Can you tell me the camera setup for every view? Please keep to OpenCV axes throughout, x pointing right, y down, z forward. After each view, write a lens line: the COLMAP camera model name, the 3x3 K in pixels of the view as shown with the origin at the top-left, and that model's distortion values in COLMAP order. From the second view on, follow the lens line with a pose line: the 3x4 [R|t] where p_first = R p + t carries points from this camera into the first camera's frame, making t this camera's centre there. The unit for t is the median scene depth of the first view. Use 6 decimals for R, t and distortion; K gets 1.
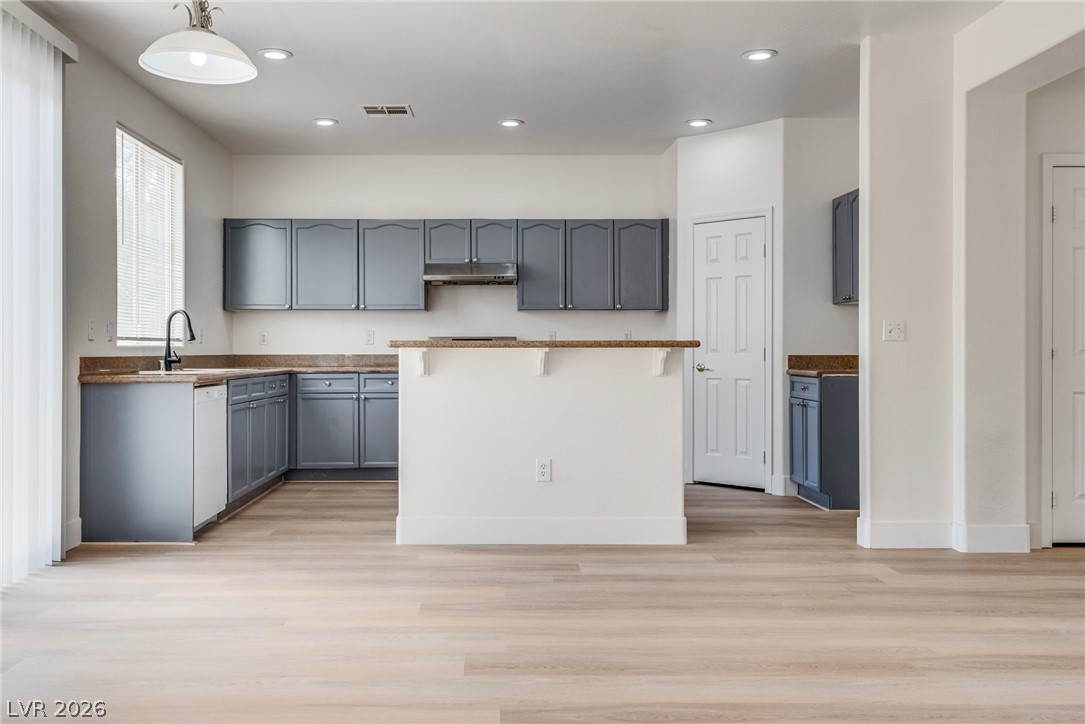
lens RADIAL K [[940.1, 0, 510.6], [0, 940.1, 347.7], [0, 0, 1]] dist [0.027613, -0.044635]
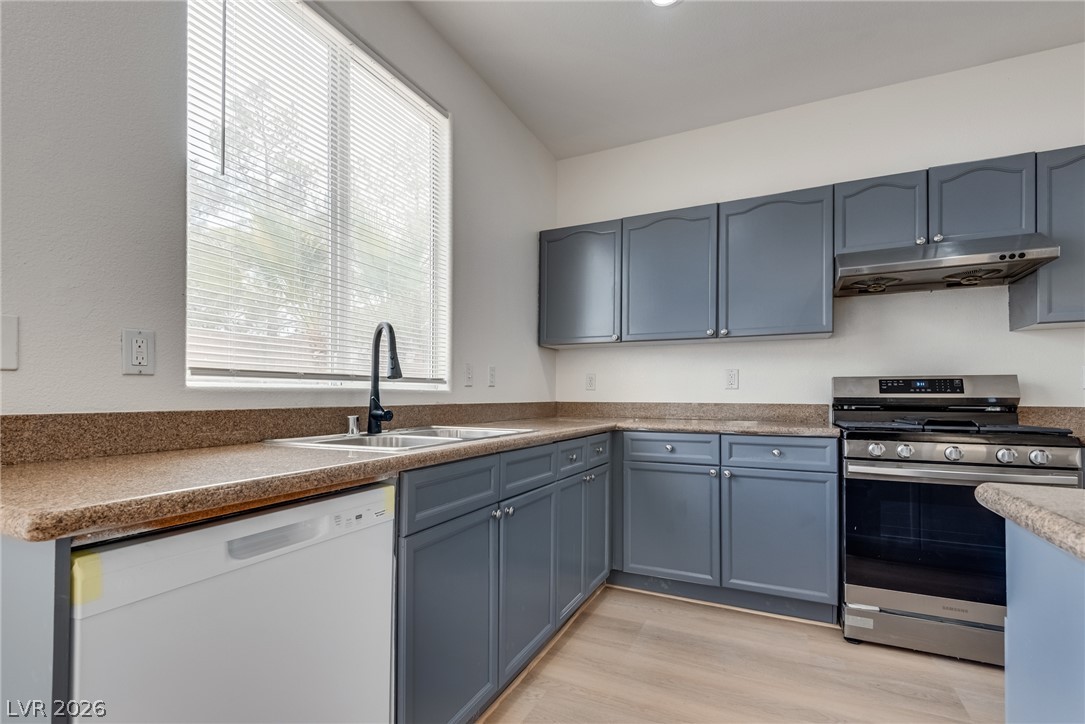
lens RADIAL K [[498.4, 0, 535.2], [0, 498.4, 393.3], [0, 0, 1]] dist [0.015396, -0.003602]
pose [[0.888370, 0.003177, -0.459118, -0.118936], [-0.003492, 0.999994, 0.000162, 0.000297], [0.459115, 0.001459, 0.888375, 0.653504]]
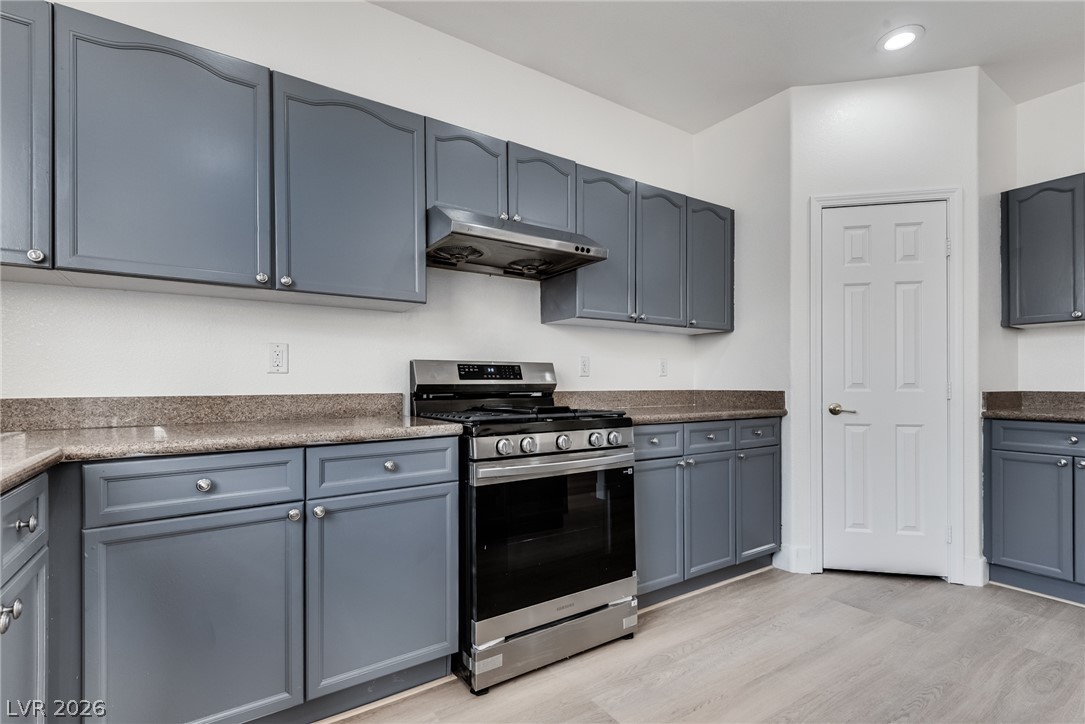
lens RADIAL K [[498.4, 0, 527.4], [0, 498.4, 382.3], [0, 0, 1]] dist [0.015396, -0.003602]
pose [[0.845043, 0.001373, 0.534697, -0.194088], [-0.000883, 0.999999, -0.001172, 0.001483], [-0.534698, 0.000518, 0.845043, 0.790632]]
